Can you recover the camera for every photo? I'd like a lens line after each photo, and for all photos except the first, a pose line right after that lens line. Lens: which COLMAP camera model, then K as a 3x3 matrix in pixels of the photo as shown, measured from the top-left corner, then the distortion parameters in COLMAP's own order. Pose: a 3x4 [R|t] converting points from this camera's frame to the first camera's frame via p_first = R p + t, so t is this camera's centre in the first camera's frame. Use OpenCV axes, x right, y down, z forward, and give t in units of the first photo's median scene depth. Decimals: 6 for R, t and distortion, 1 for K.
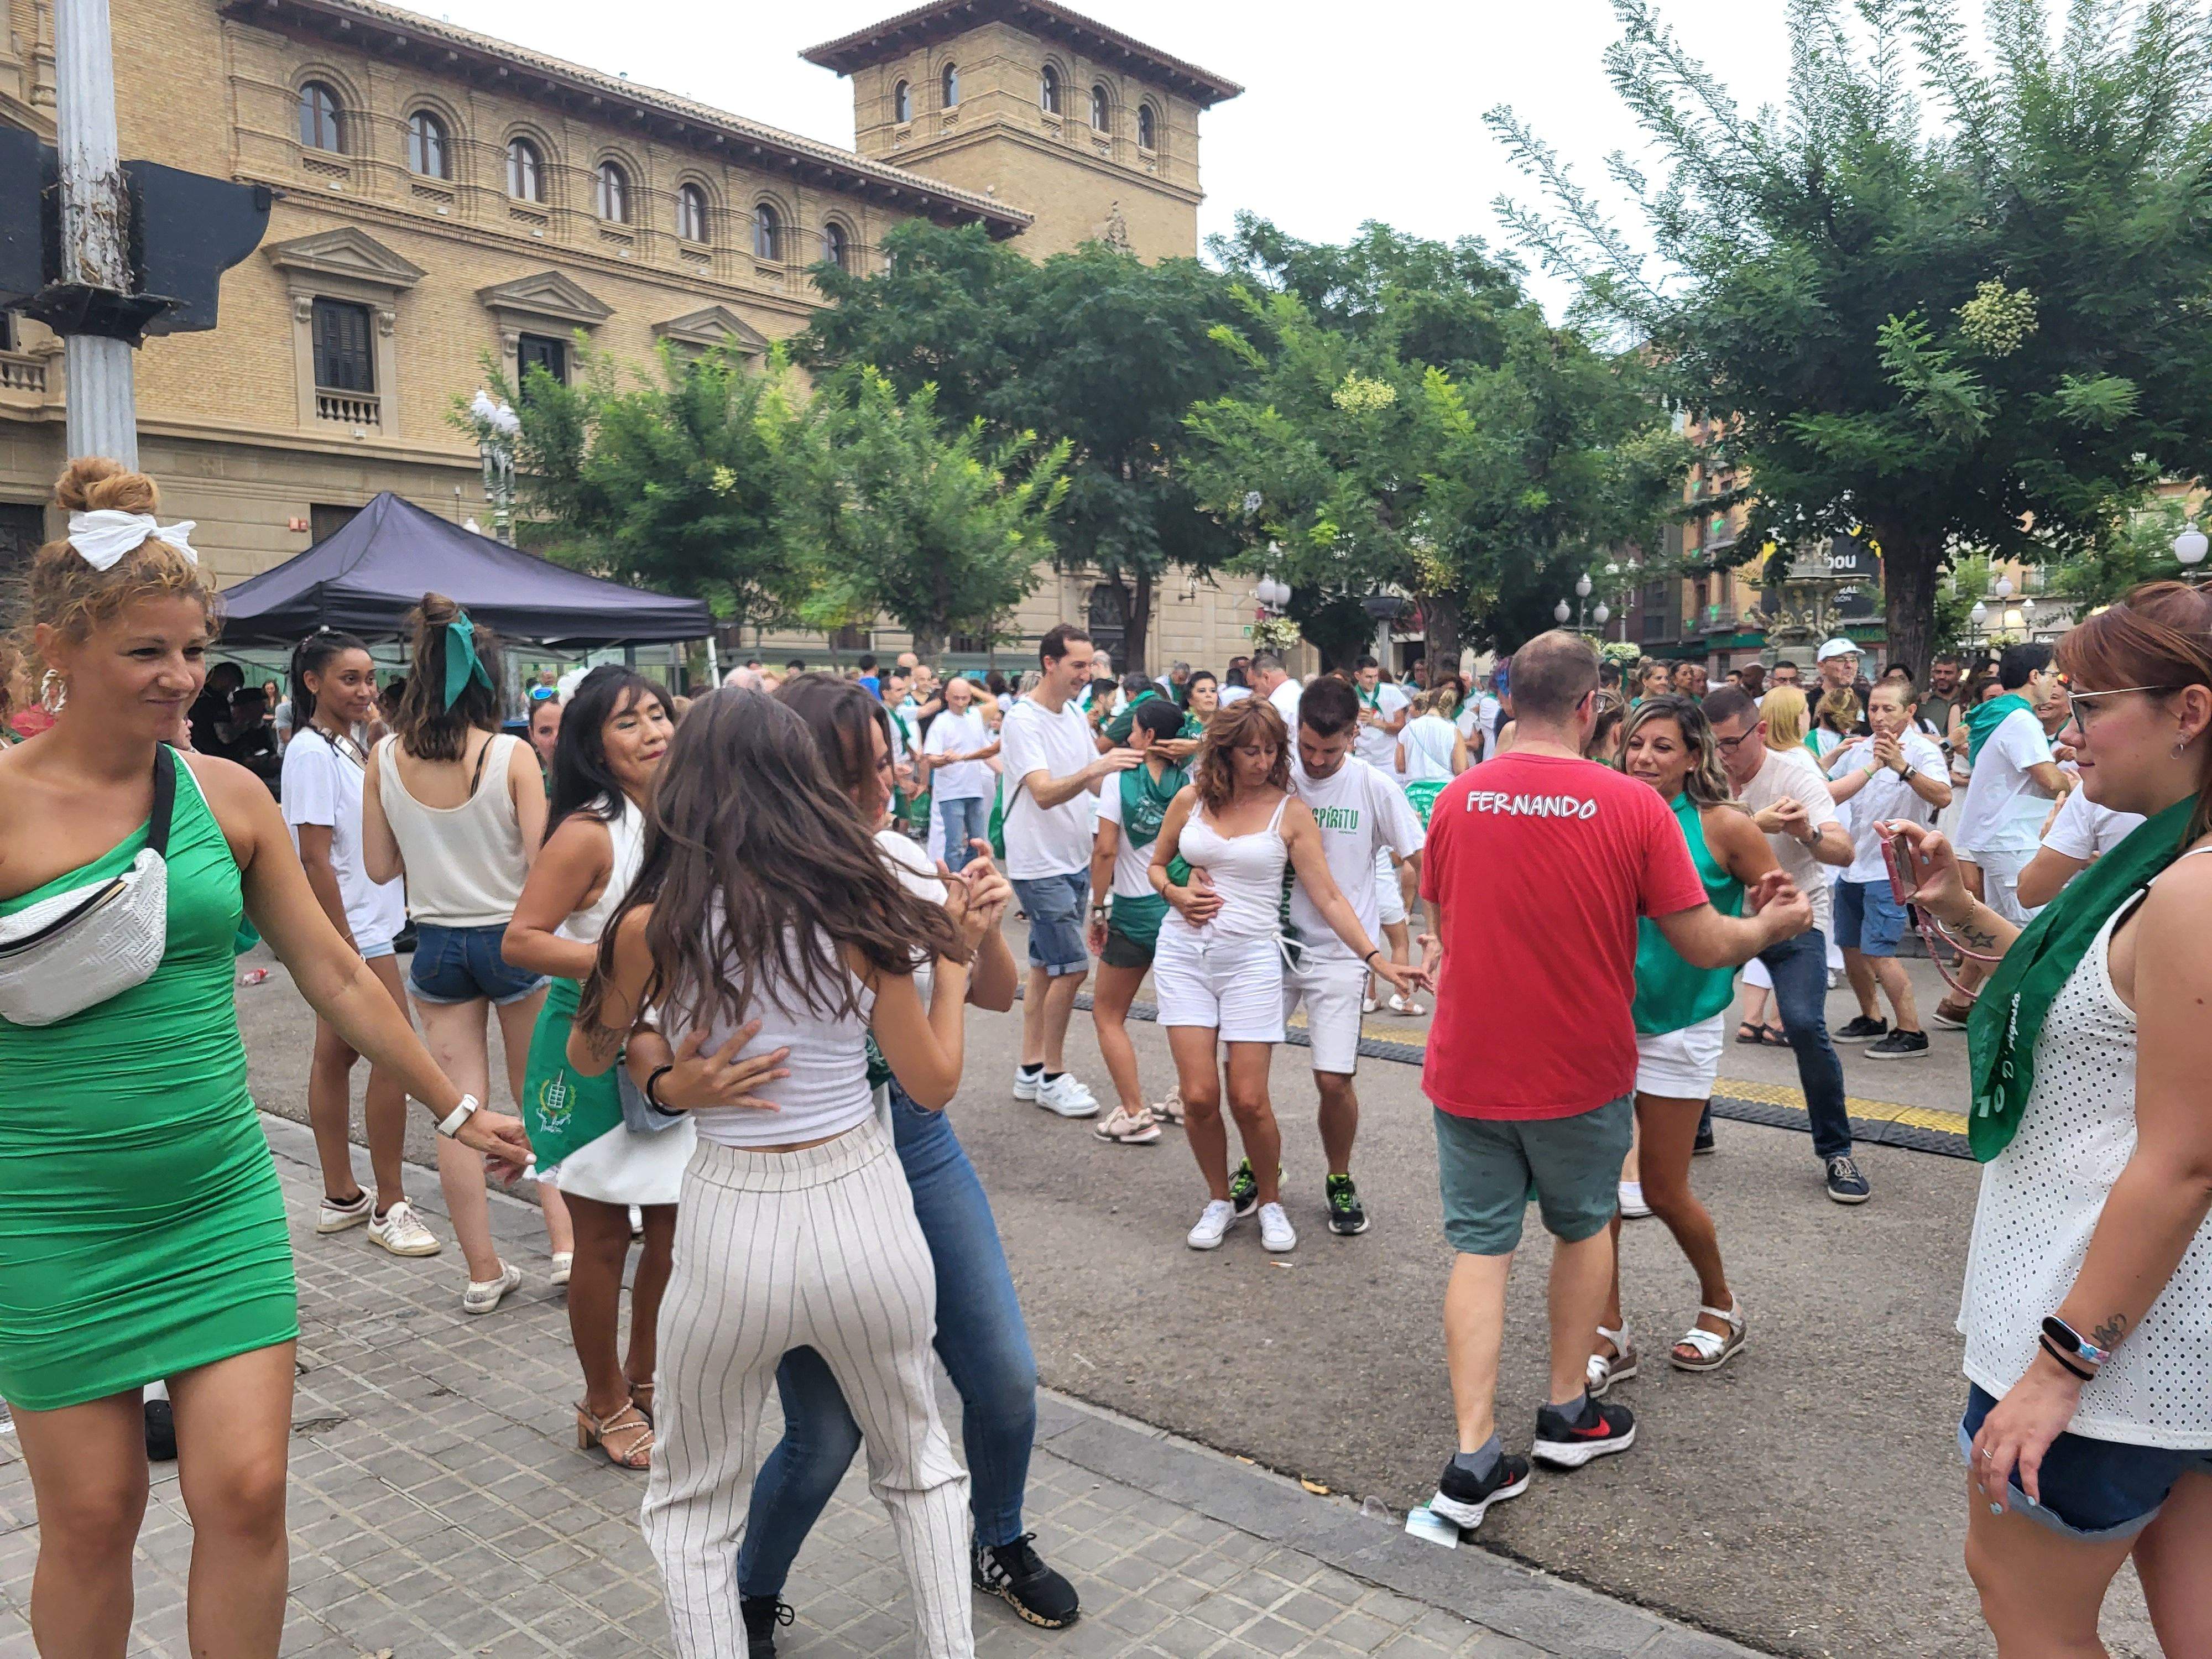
lens RADIAL K [[1687.5, 0, 1142.6], [0, 1687.5, 843.7], [0, 0, 1]] dist [0.051036, -0.035346]
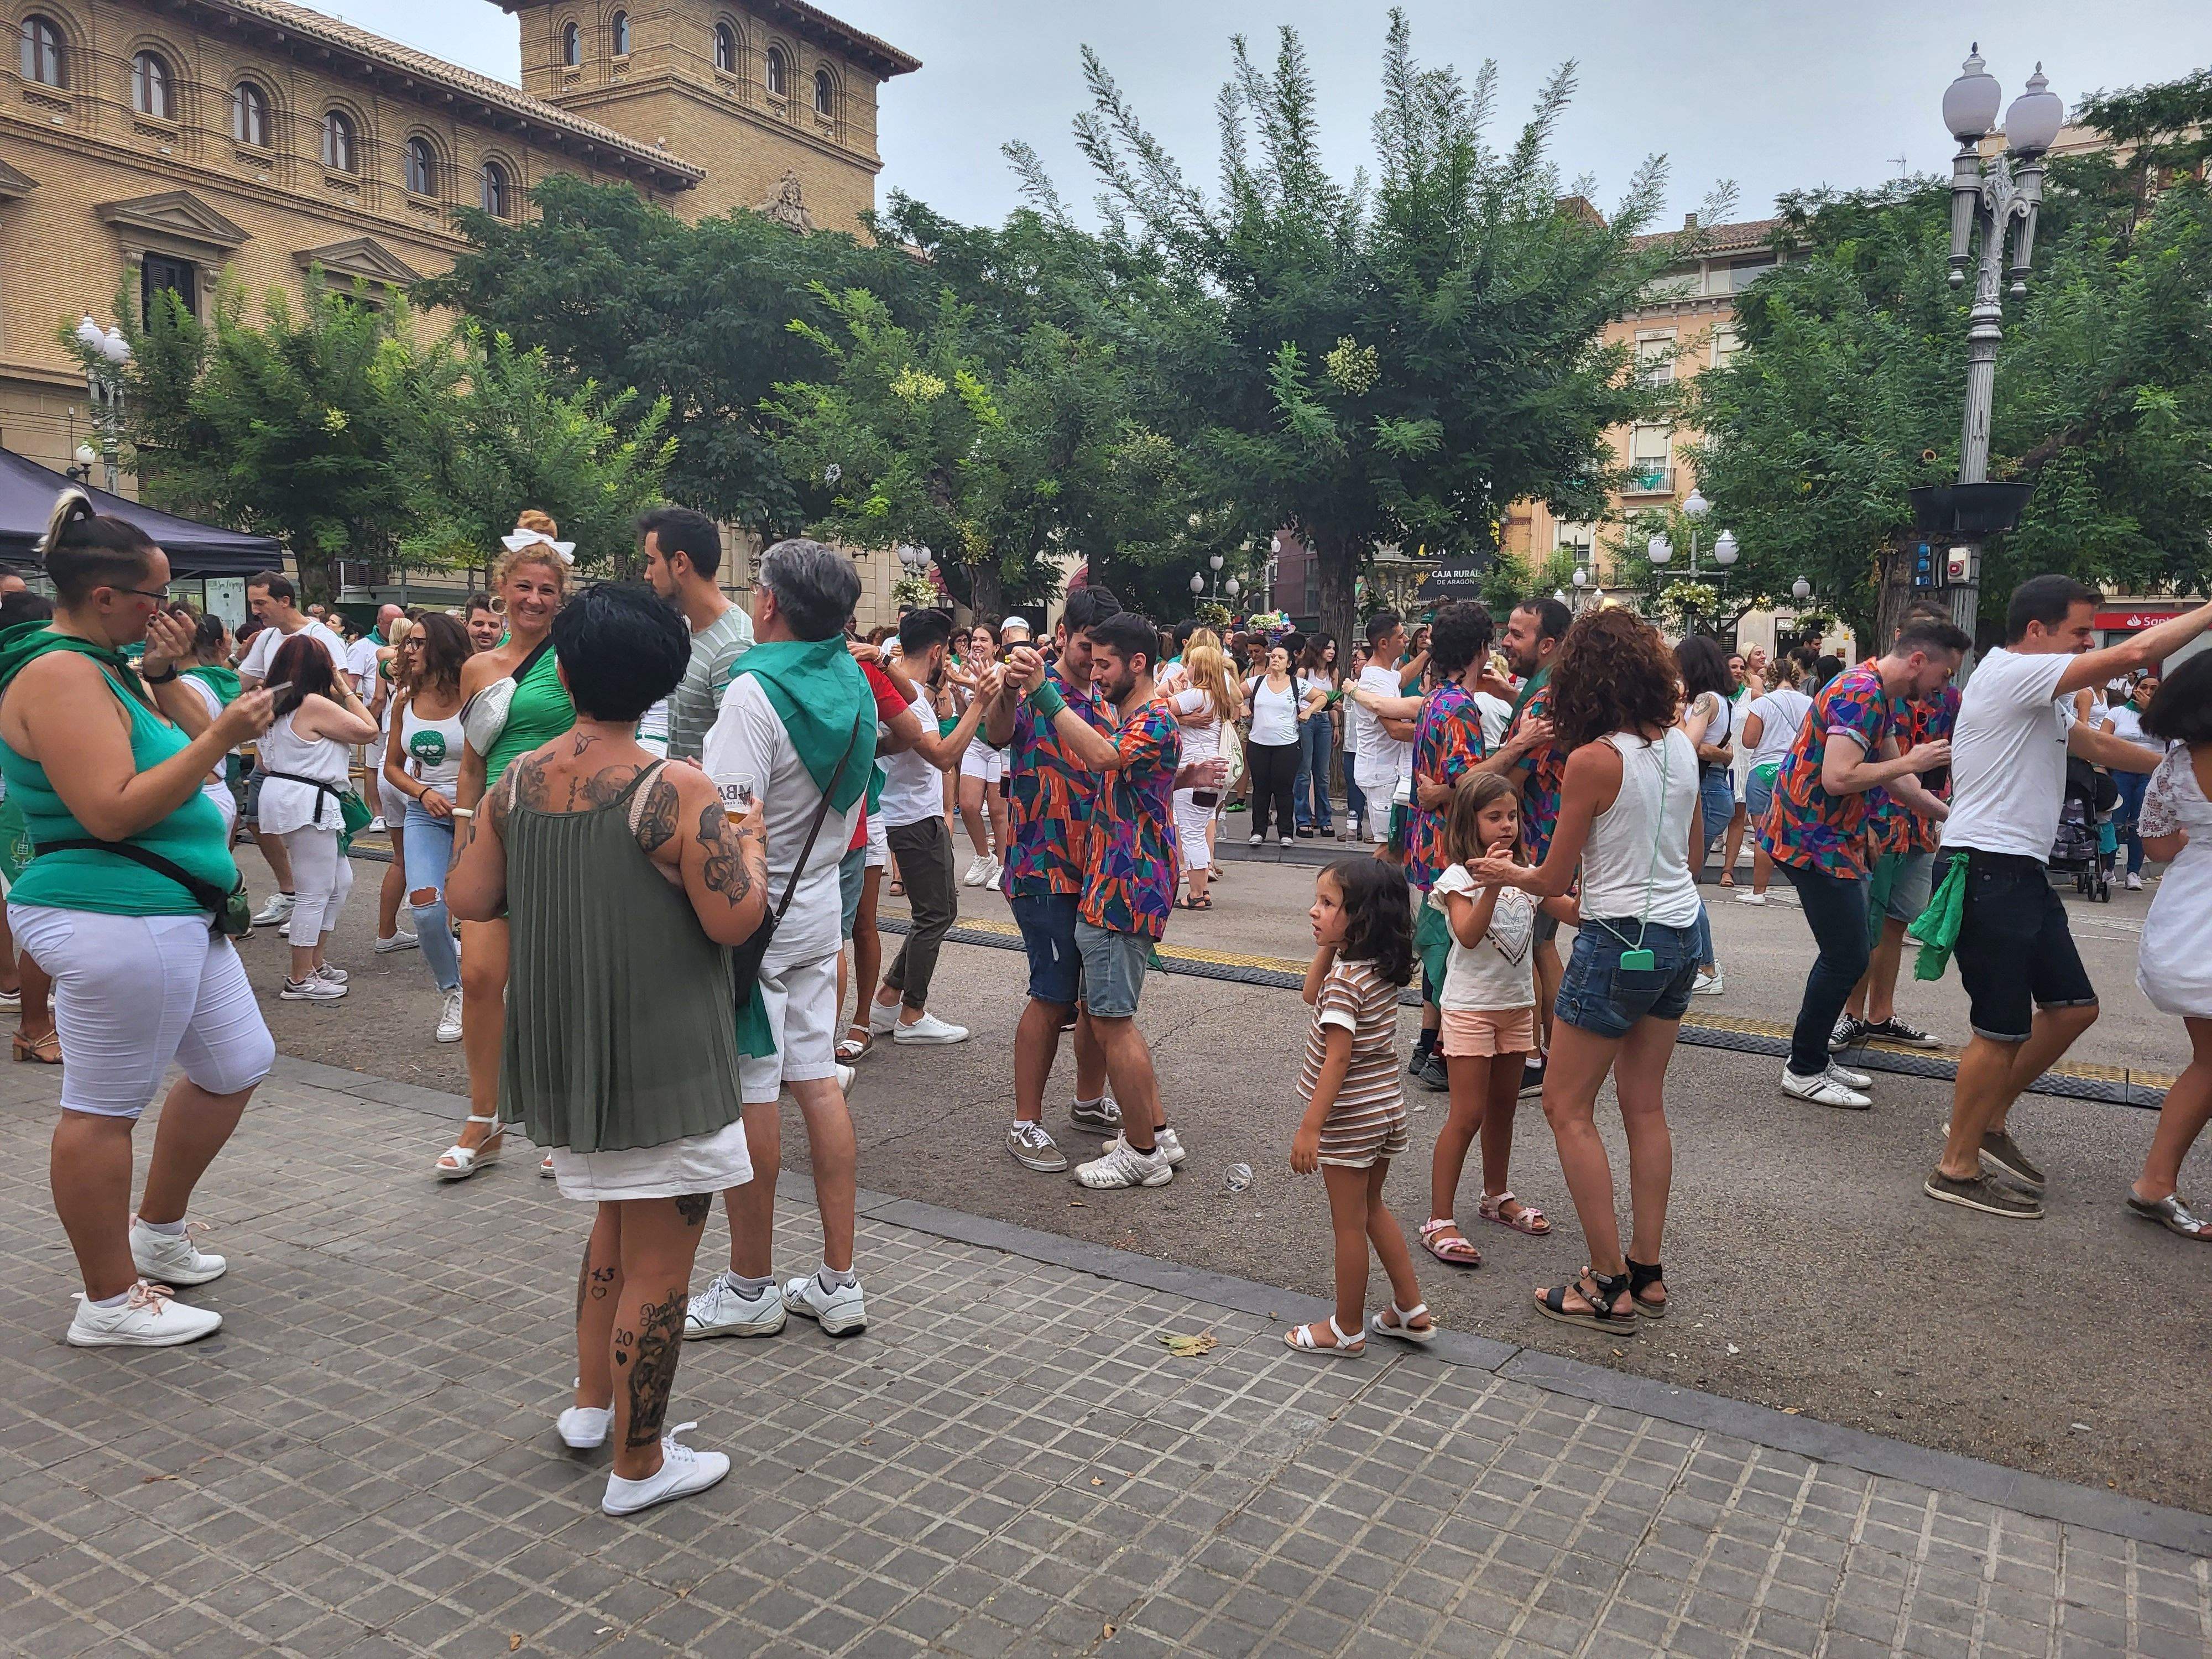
lens RADIAL K [[1667.5, 0, 1132.3], [0, 1667.5, 815.8], [0, 0, 1]] dist [0.066881, -0.048290]
pose [[0.985757, 0.015083, 0.167500, 0.032291], [-0.016438, 0.999842, 0.006706, 0.005858], [-0.167372, -0.009364, 0.985849, -0.053336]]
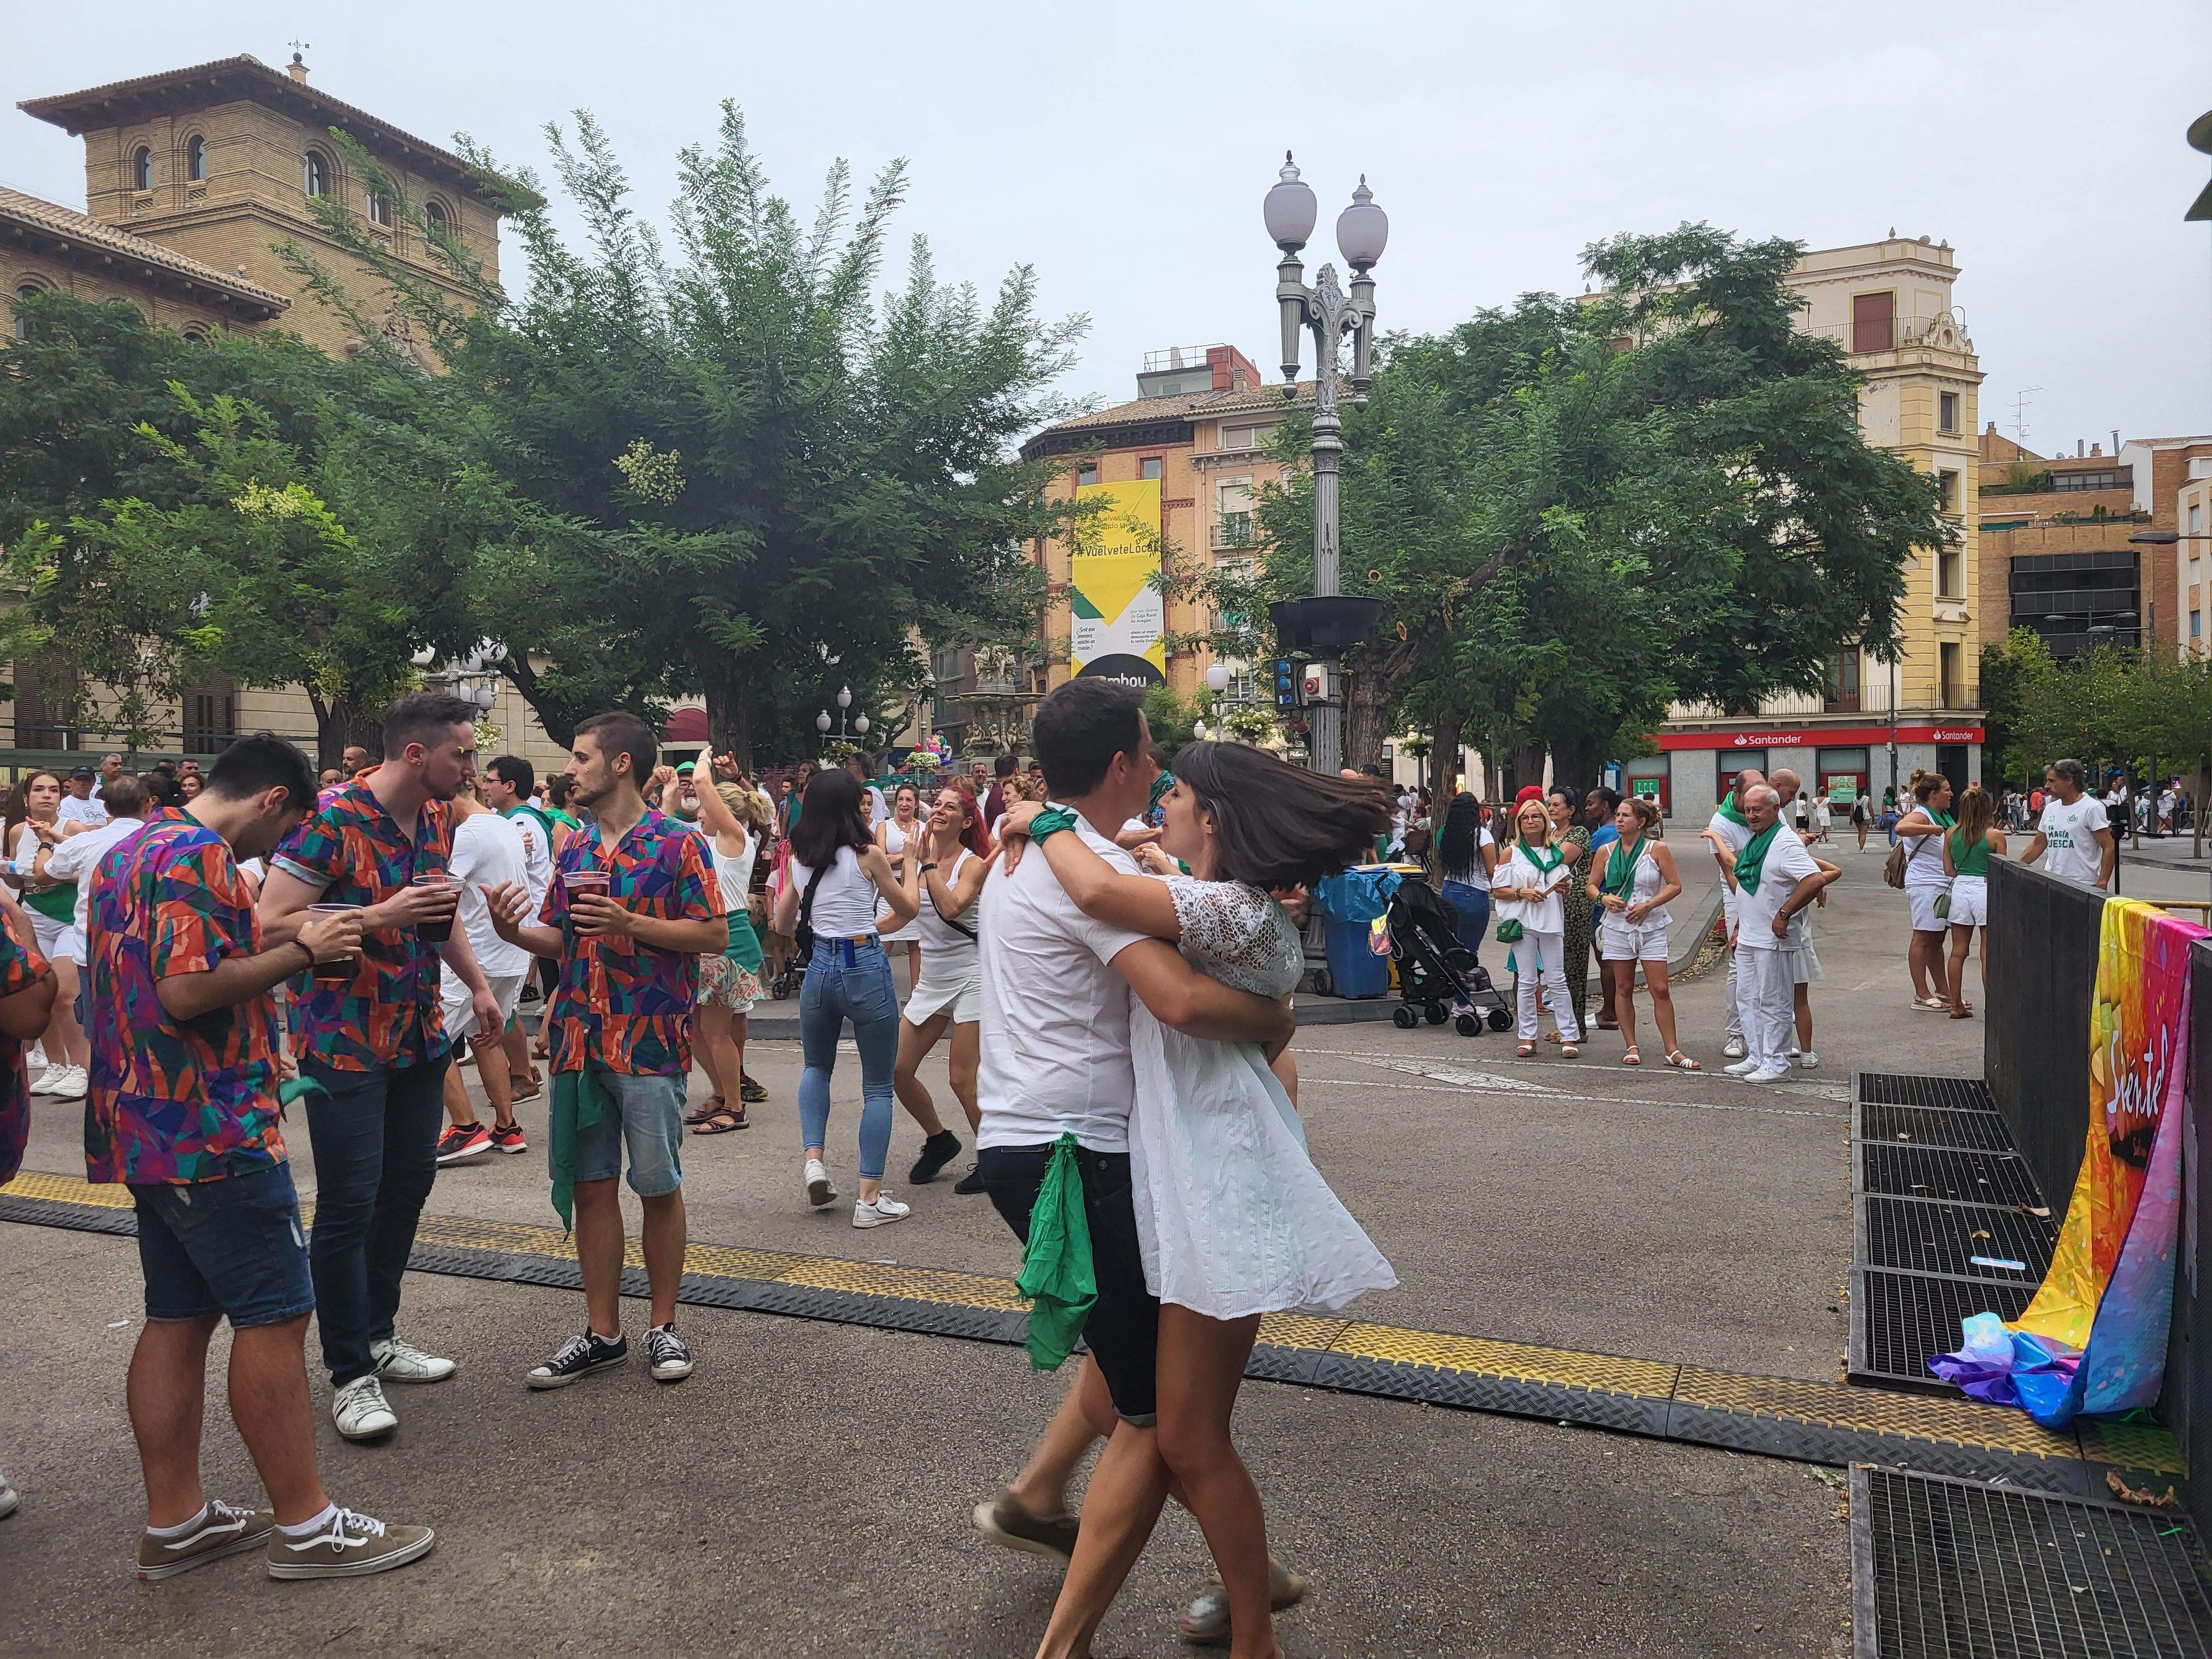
lens RADIAL K [[1676.8, 0, 1123.9], [0, 1676.8, 802.6], [0, 0, 1]] dist [0.063854, -0.040886]
pose [[0.950650, 0.001509, 0.310263, 0.110706], [0.025392, 0.996256, -0.082645, 0.003613], [-0.309226, 0.086444, 0.947052, -0.037215]]
